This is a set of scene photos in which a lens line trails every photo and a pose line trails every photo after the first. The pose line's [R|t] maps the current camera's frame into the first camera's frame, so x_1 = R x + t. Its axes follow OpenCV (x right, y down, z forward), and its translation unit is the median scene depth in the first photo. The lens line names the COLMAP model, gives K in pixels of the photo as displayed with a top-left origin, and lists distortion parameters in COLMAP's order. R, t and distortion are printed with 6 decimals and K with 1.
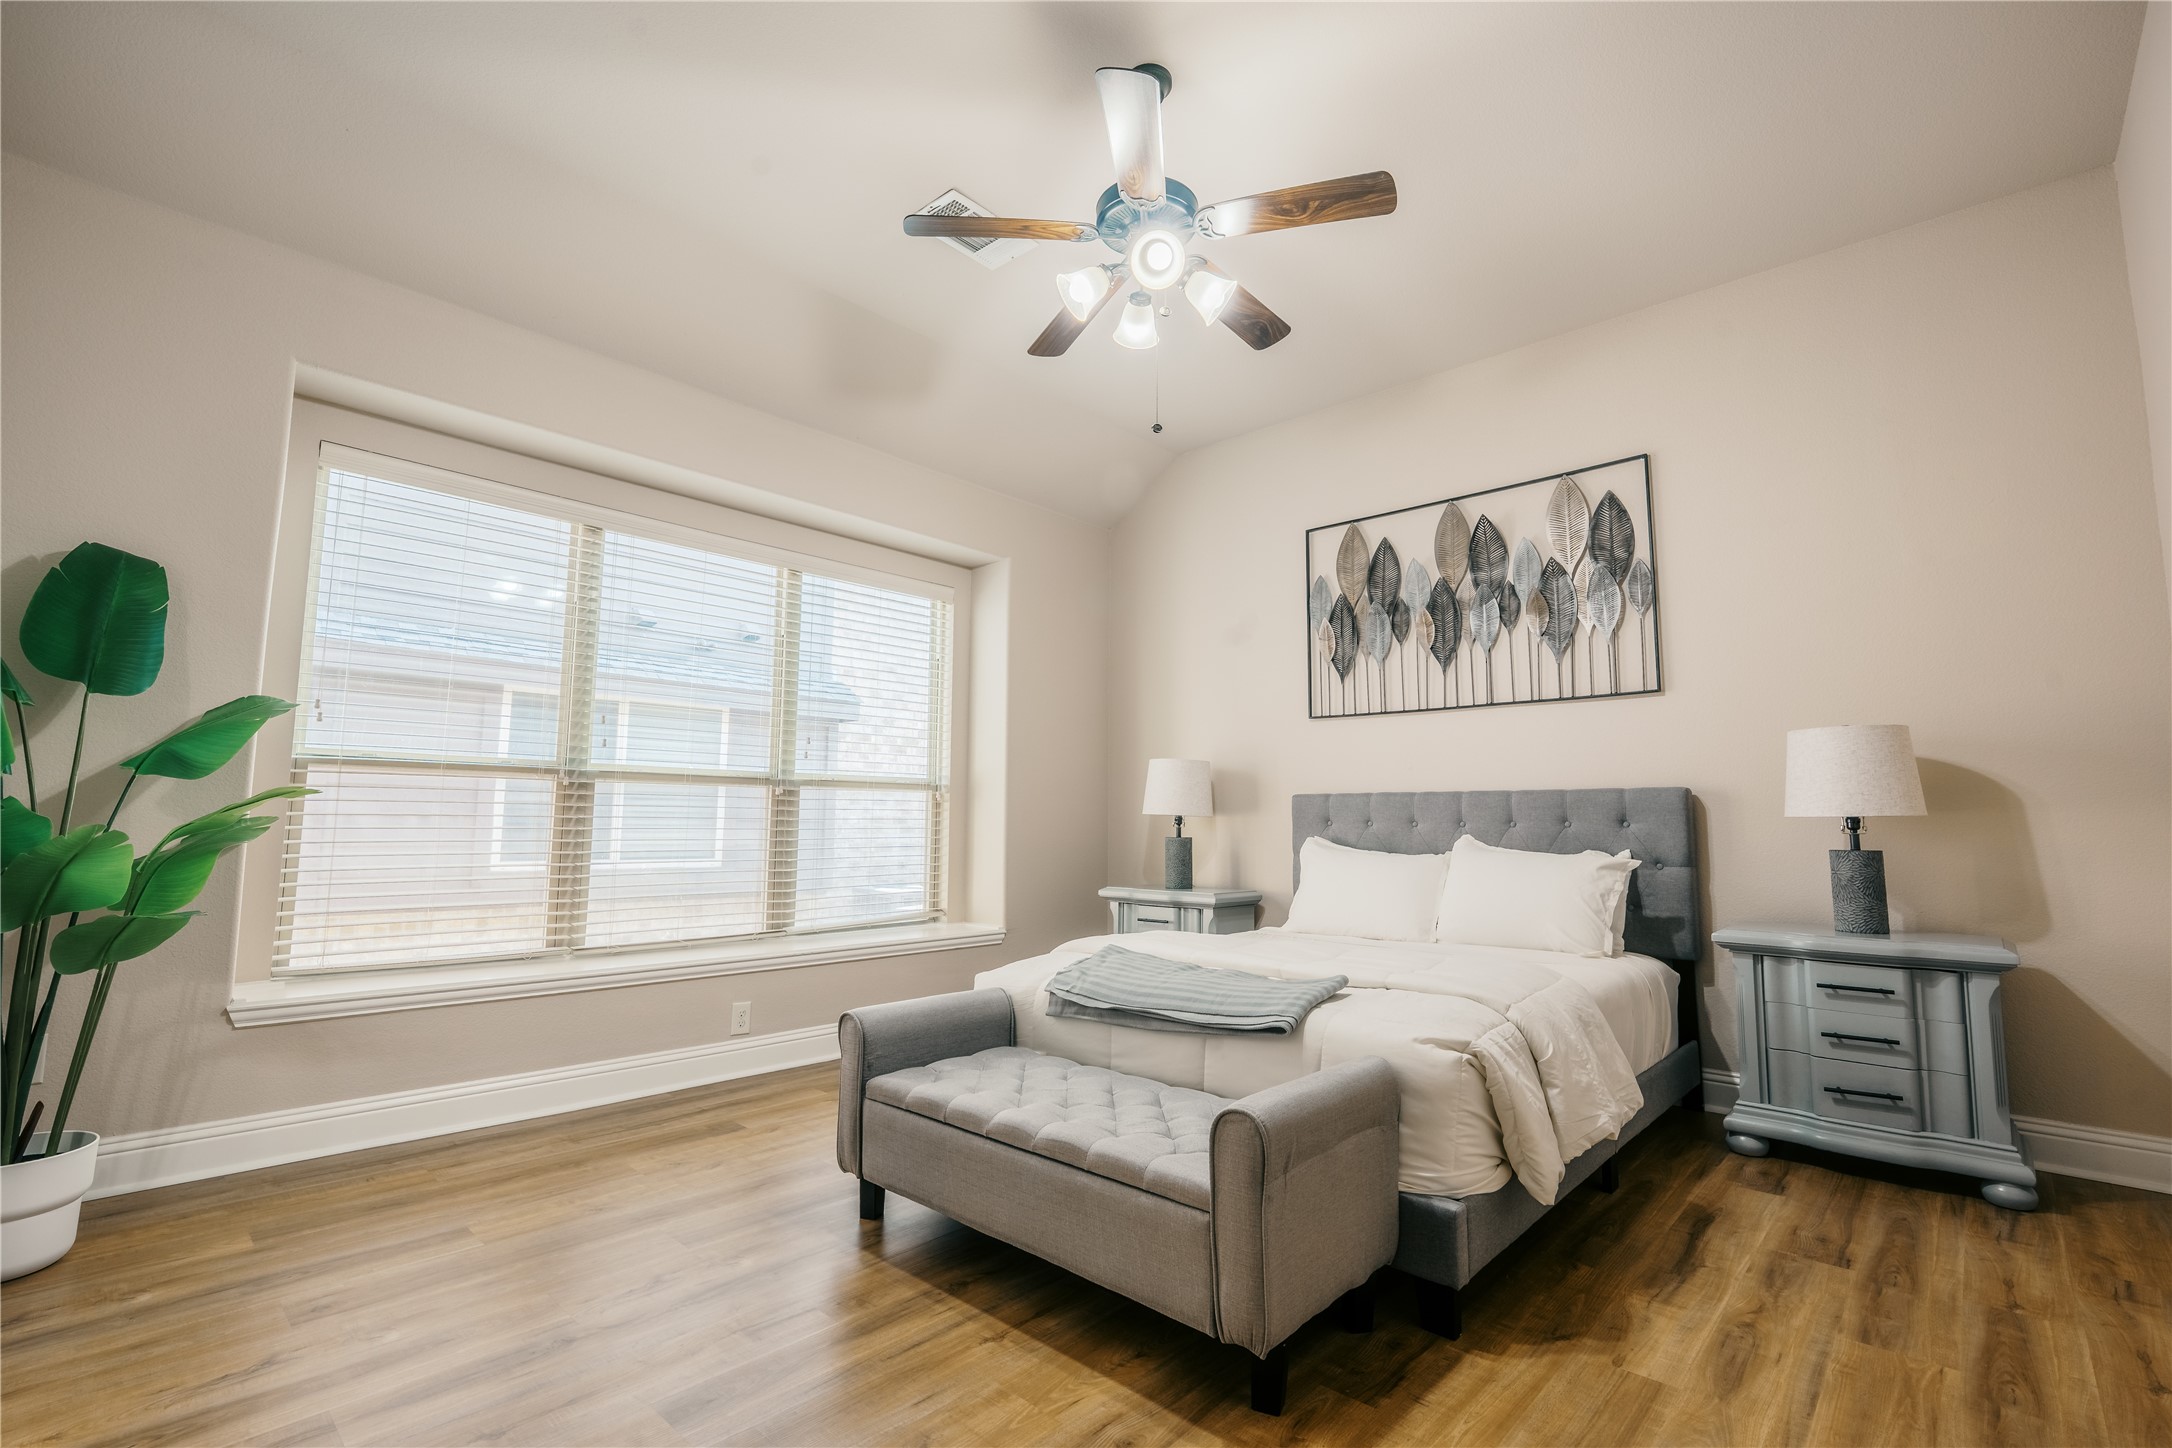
lens RADIAL K [[959.0, 0, 1075.0], [0, 959.0, 729.8], [0, 0, 1]] dist [-0.010552, 0.000129]
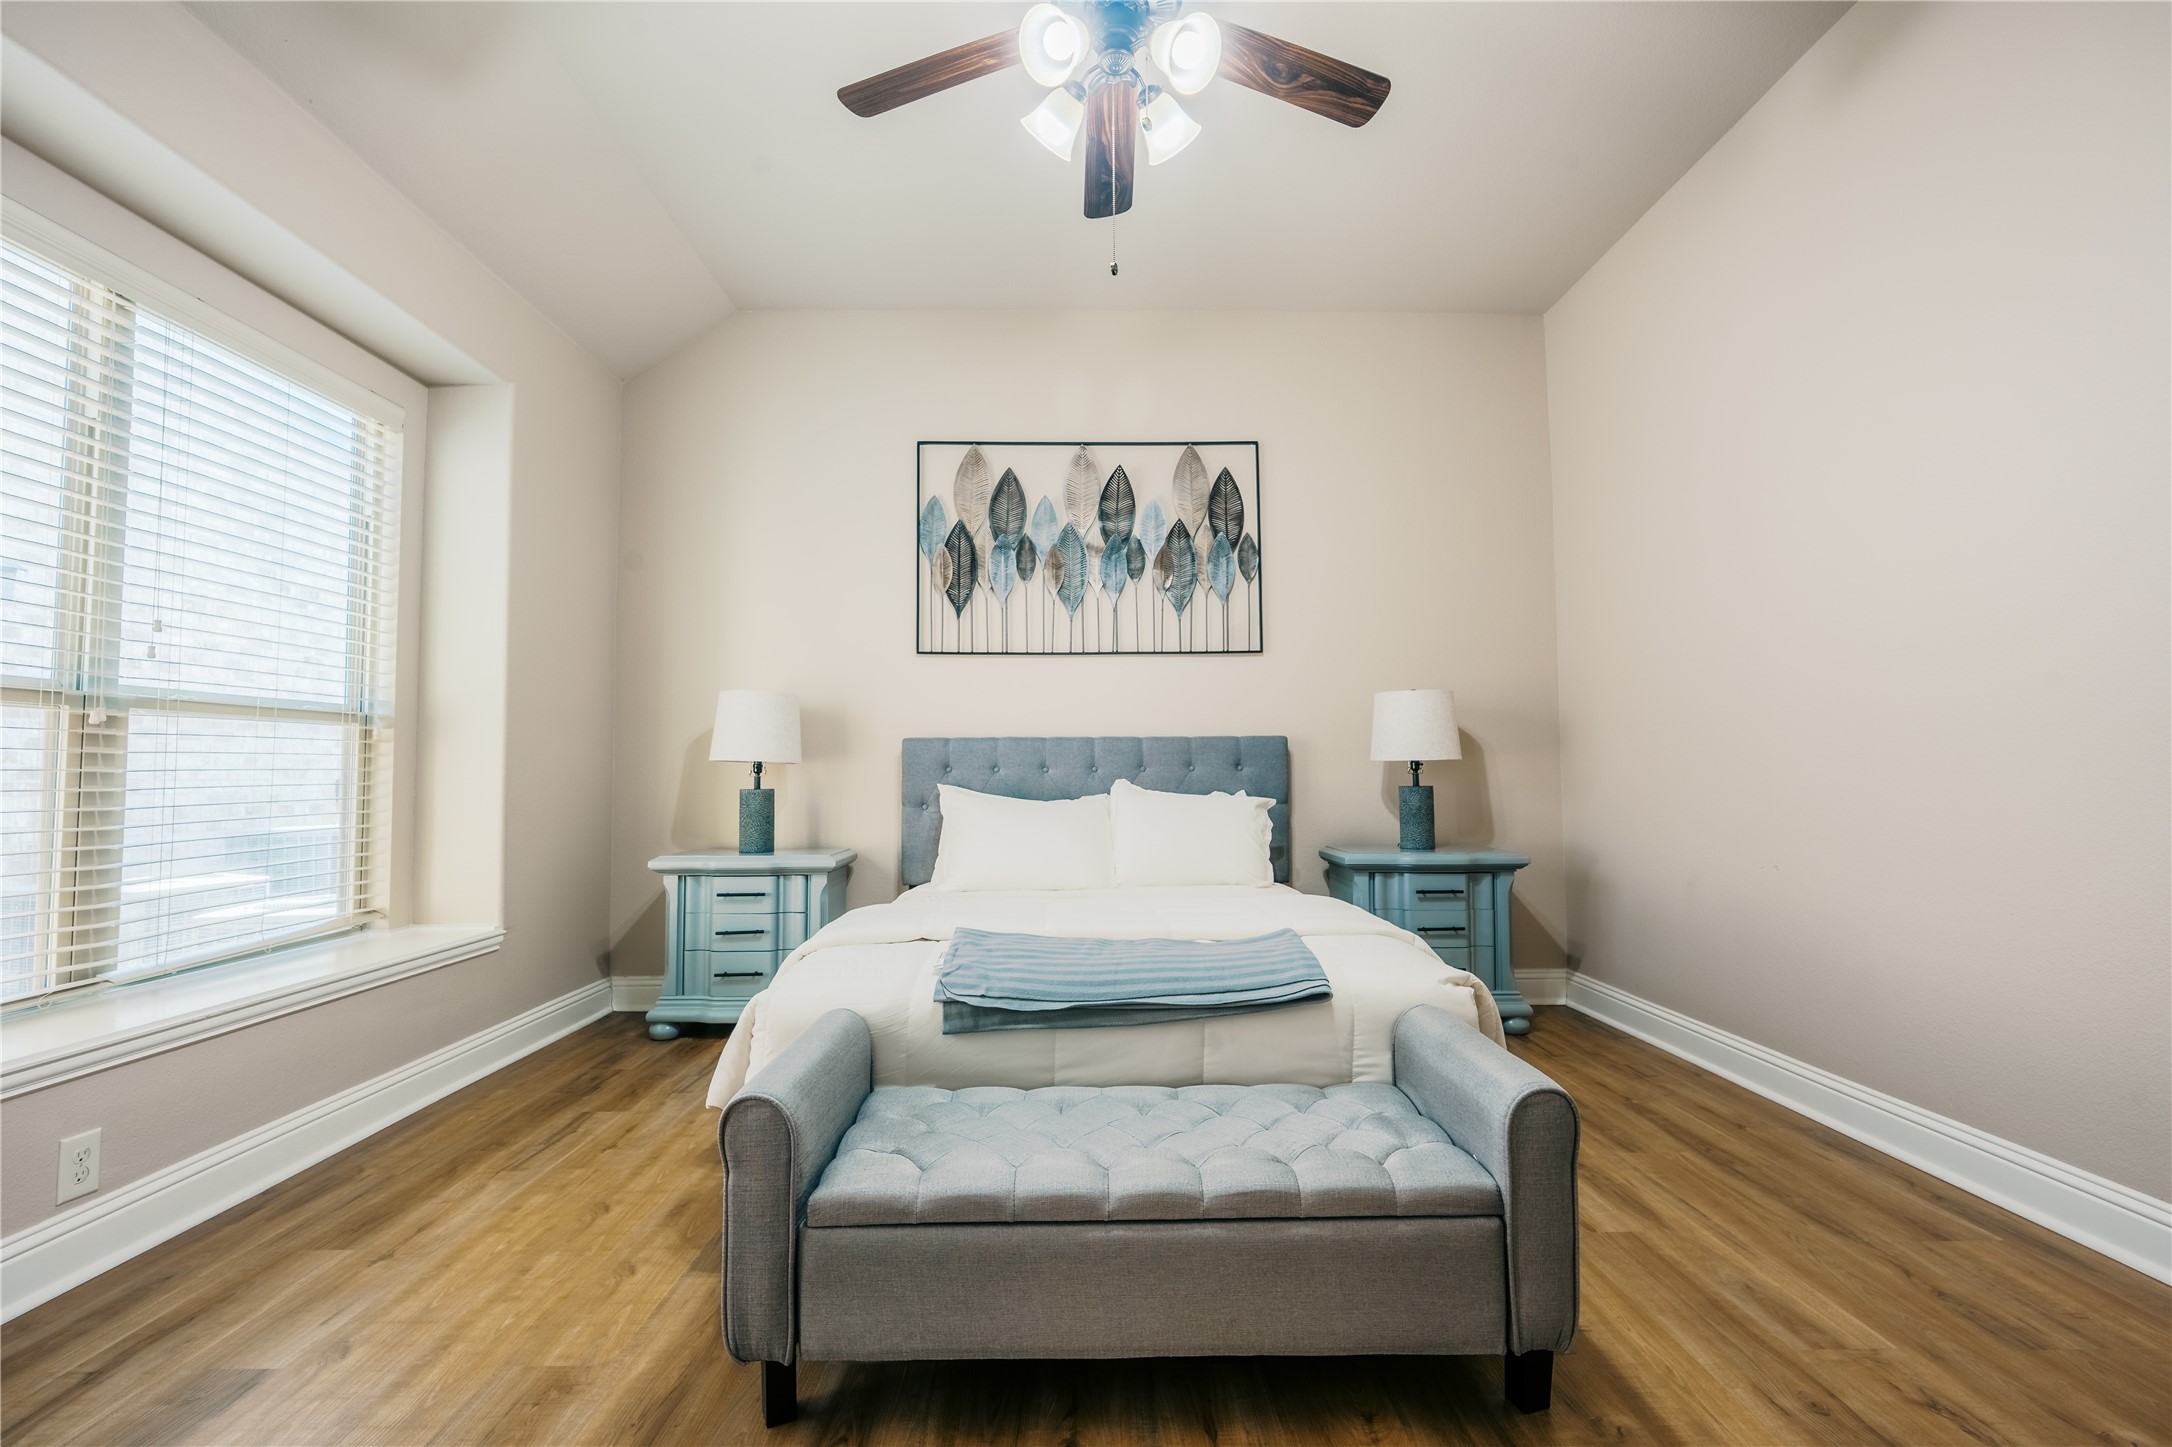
lens RADIAL K [[963.6, 0, 1097.9], [0, 963.6, 729.2], [0, 0, 1]] dist [-0.008471, 0.000142]
pose [[0.717441, 0.020626, 0.696314, -0.295707], [-0.057707, 0.997886, 0.029899, 0.025340], [-0.694225, -0.061633, 0.717115, 0.265733]]
